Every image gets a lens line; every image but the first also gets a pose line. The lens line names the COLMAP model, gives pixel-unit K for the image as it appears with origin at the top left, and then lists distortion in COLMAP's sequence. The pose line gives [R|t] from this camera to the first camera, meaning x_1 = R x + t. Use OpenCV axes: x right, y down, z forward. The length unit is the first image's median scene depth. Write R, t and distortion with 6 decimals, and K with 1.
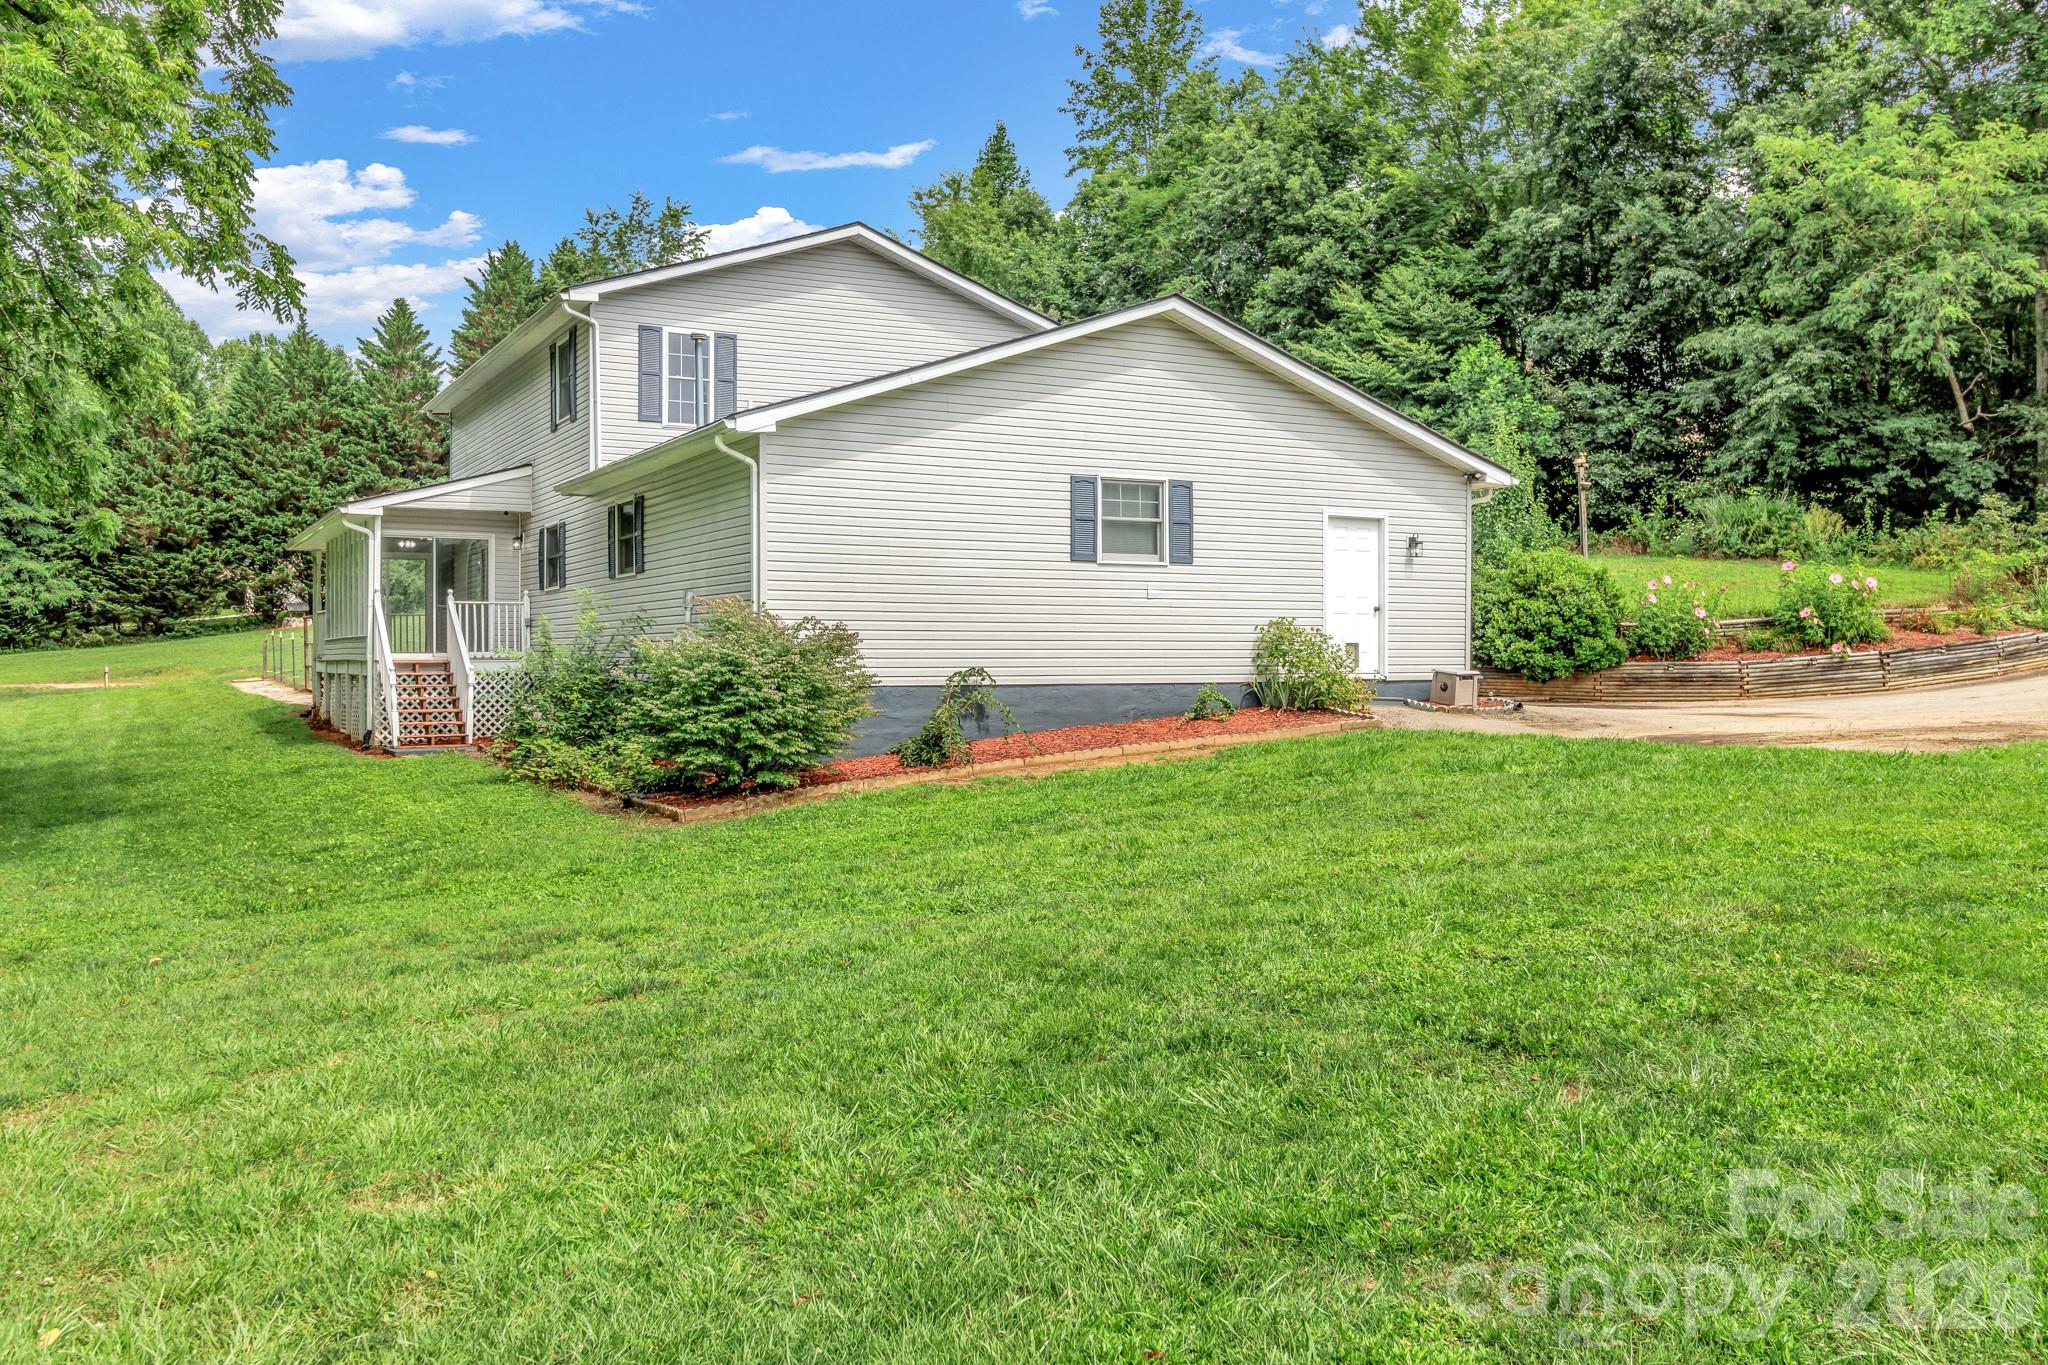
lens RADIAL K [[1641.6, 0, 1024.0], [0, 1641.6, 682.5], [0, 0, 1]] dist [-0.000145, 0.000056]
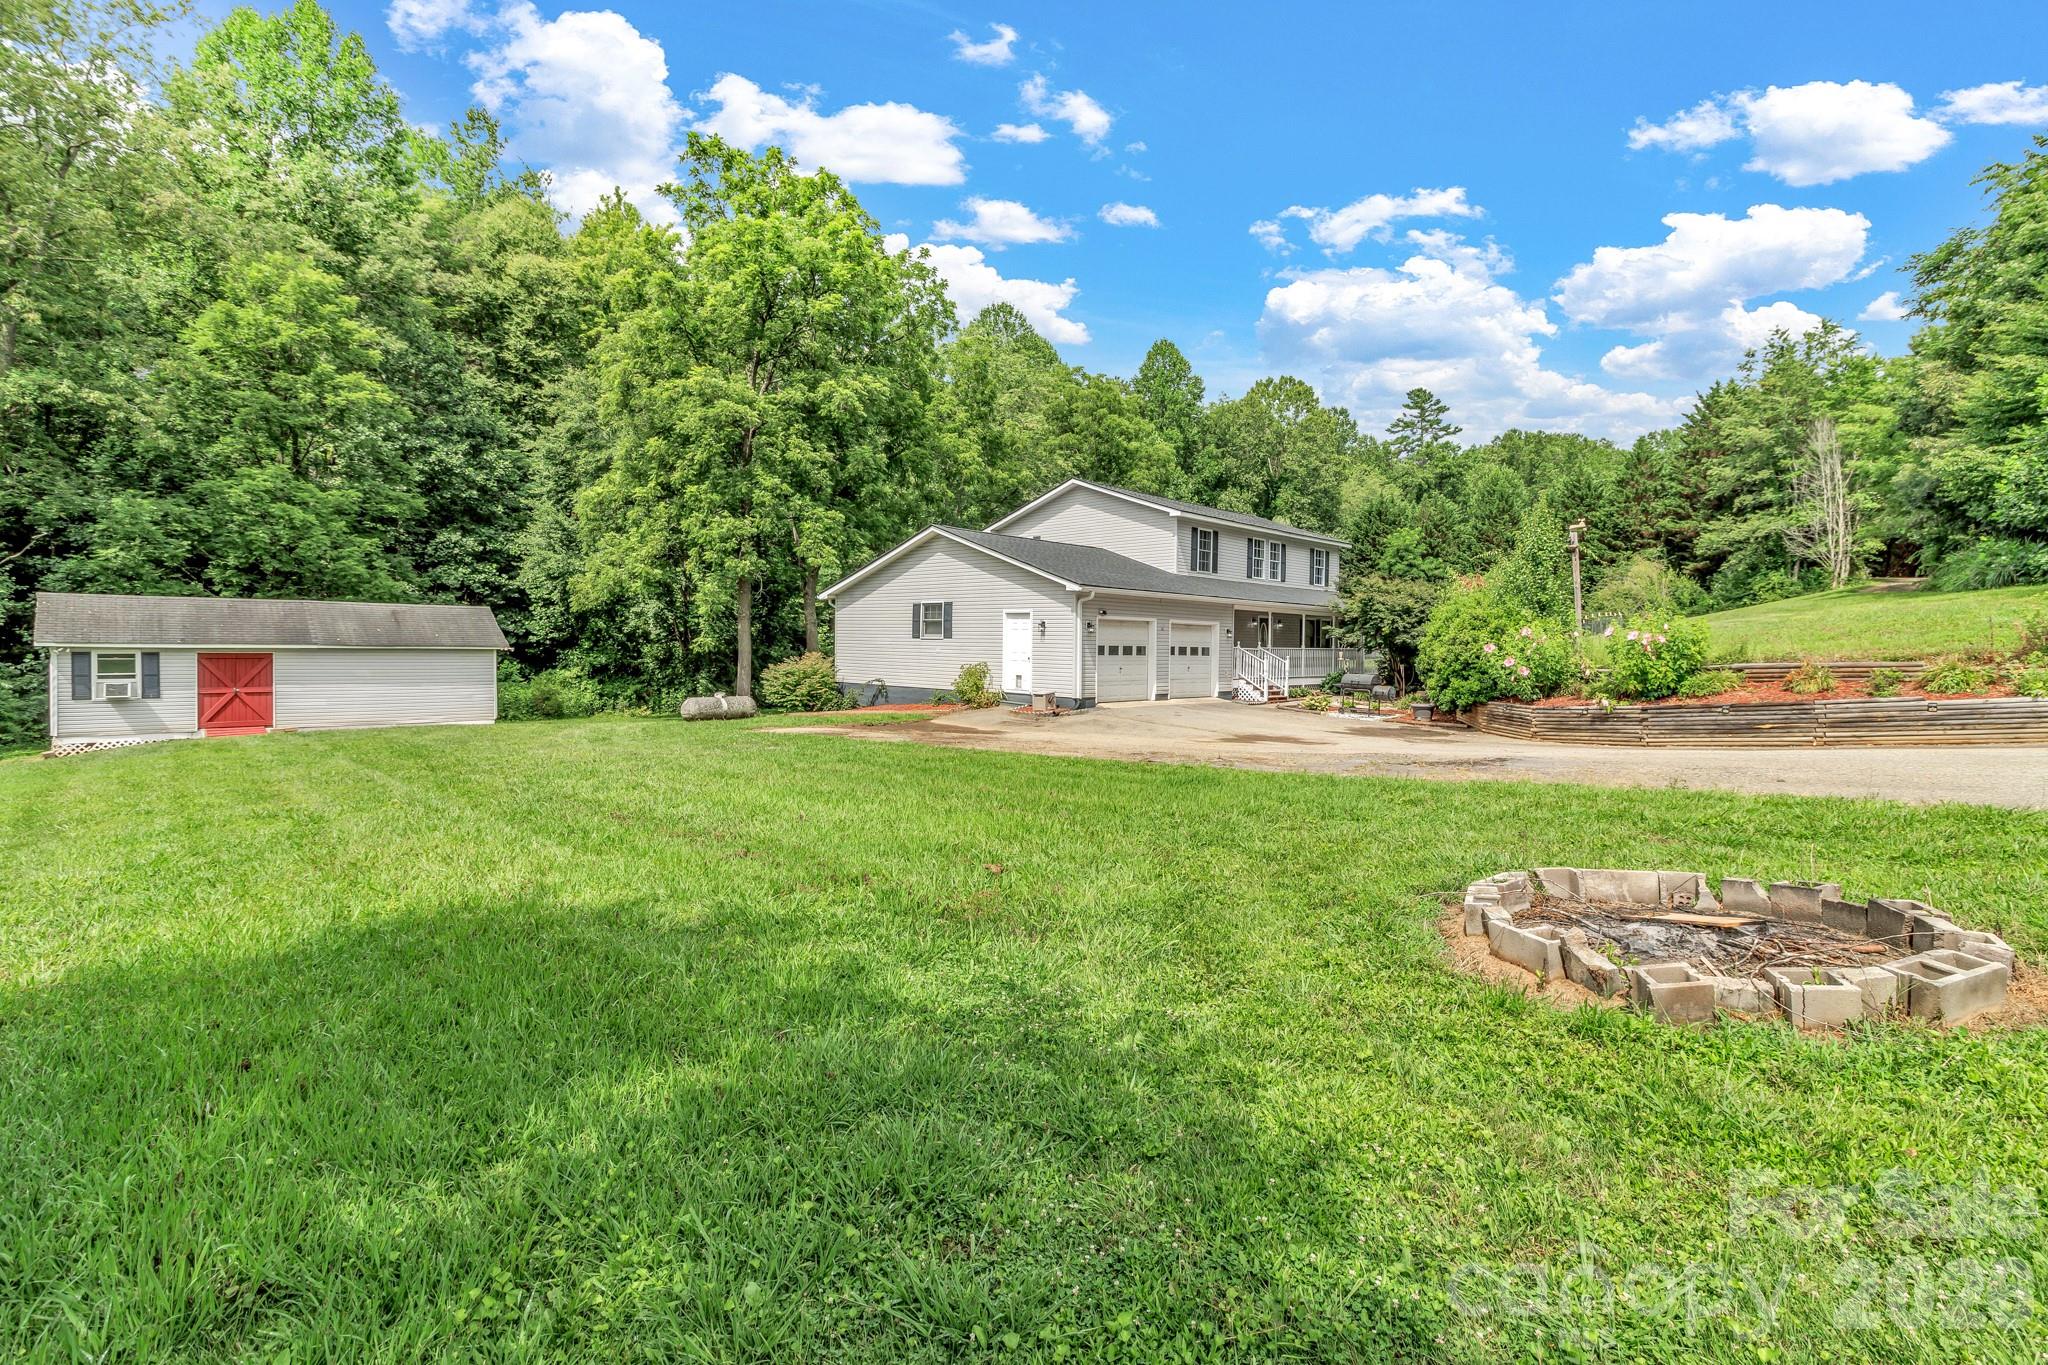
lens RADIAL K [[952.5, 0, 1024.5], [0, 952.5, 652.0], [0, 0, 1]] dist [-0.000429, 0.000010]
pose [[0.303312, 0.016801, -0.952743, 1.302506], [-0.030925, 0.999491, 0.007780, -0.060527], [0.952389, 0.027104, 0.303678, 0.638712]]
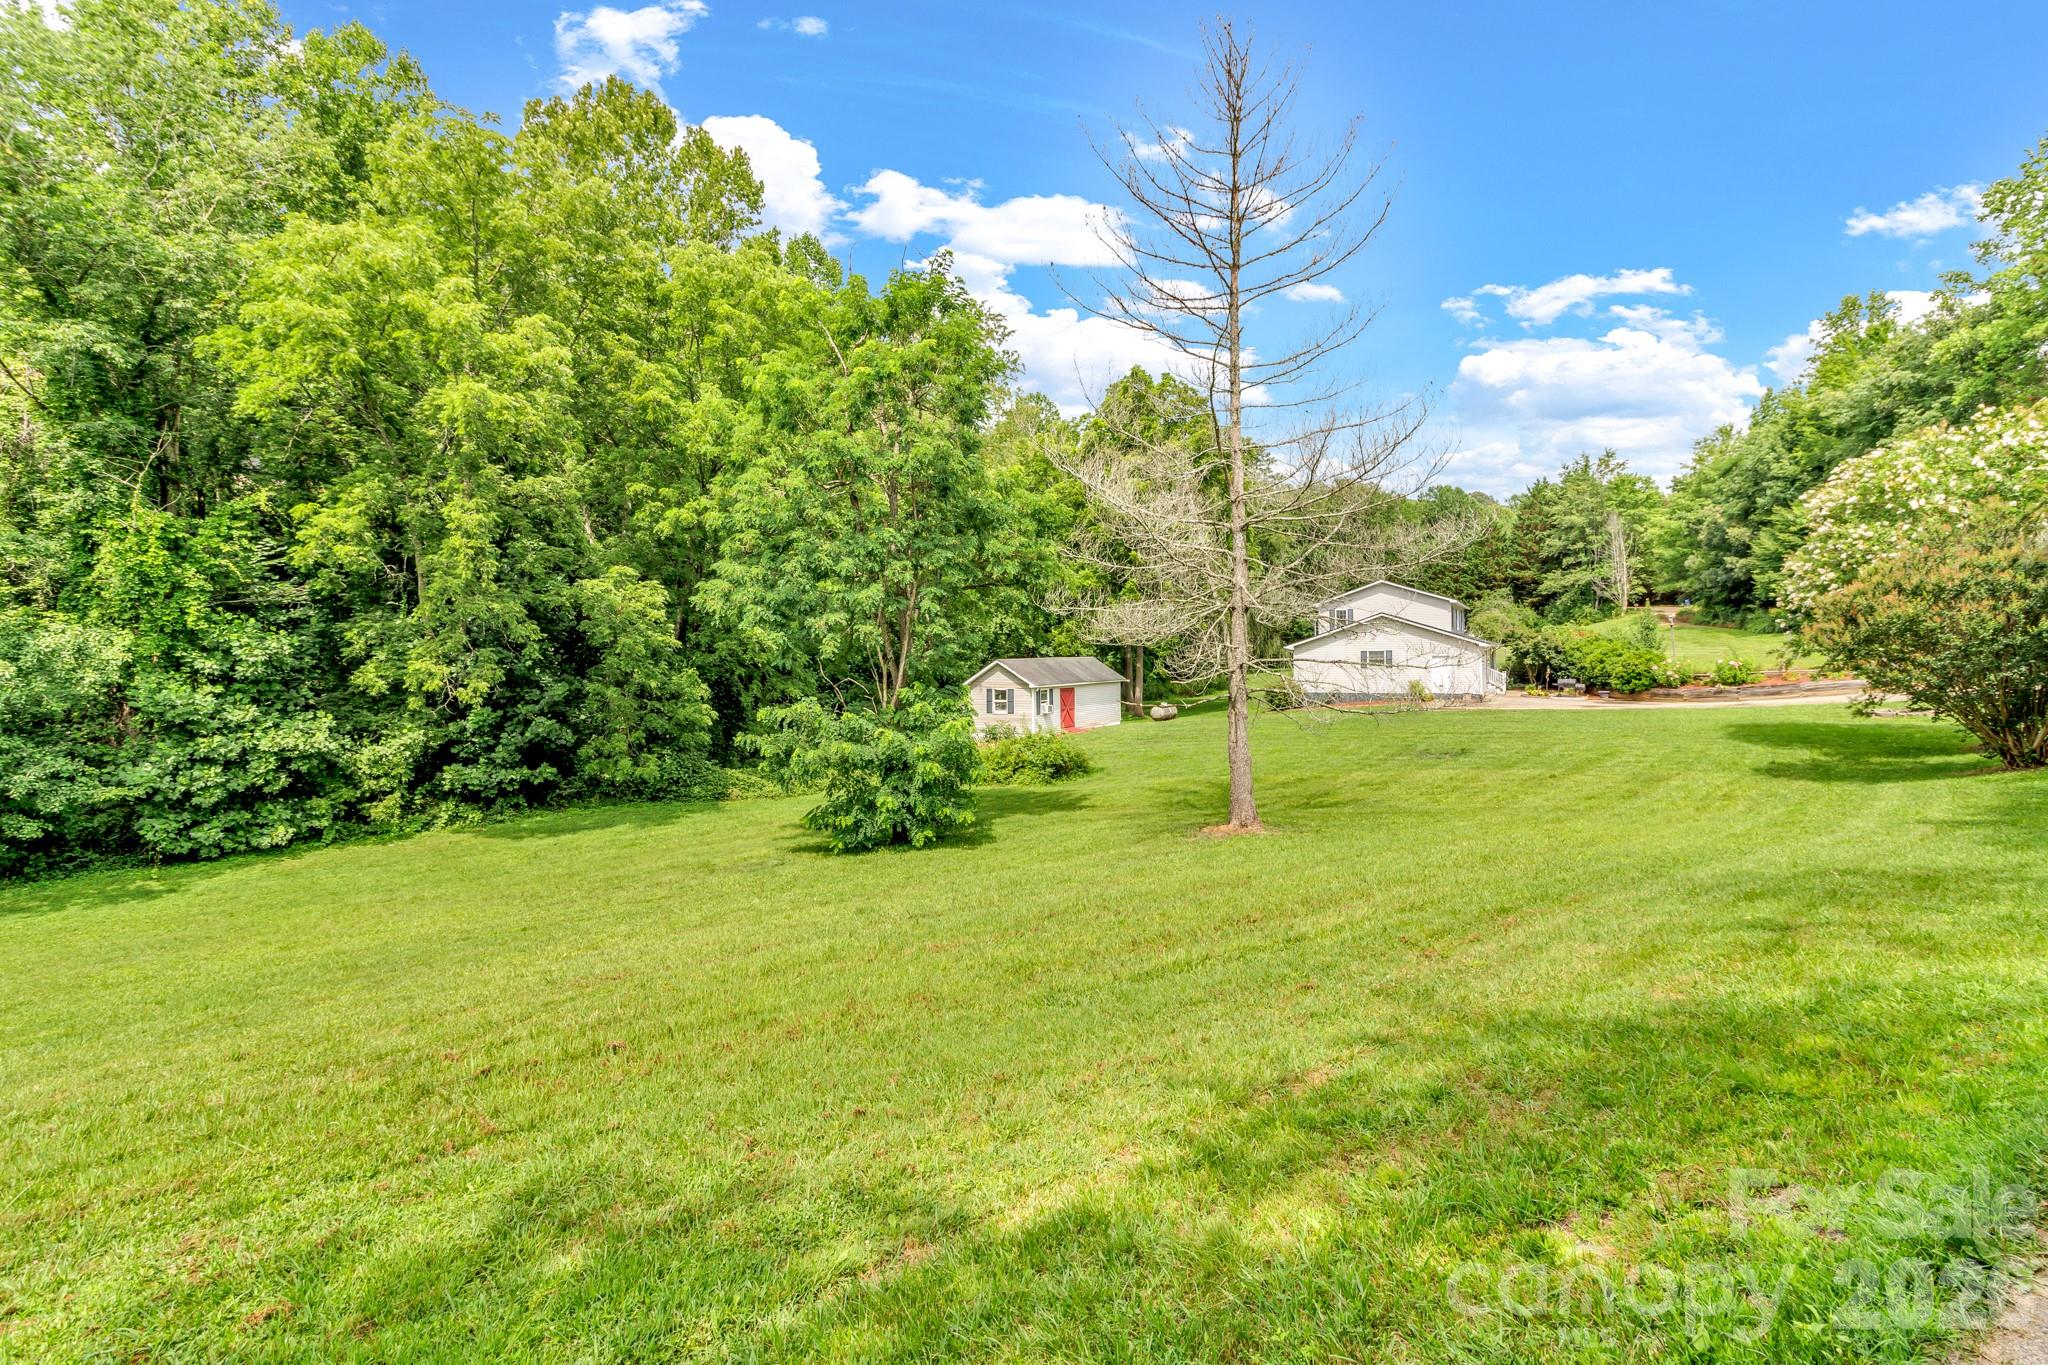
lens RADIAL K [[952.5, 0, 1024.5], [0, 952.5, 652.0], [0, 0, 1]] dist [-0.000429, 0.000010]
pose [[0.539113, -0.006293, -0.842210, 1.689855], [-0.000678, 0.999969, -0.007906, -0.089205], [0.842233, 0.004834, 0.539092, -1.250339]]
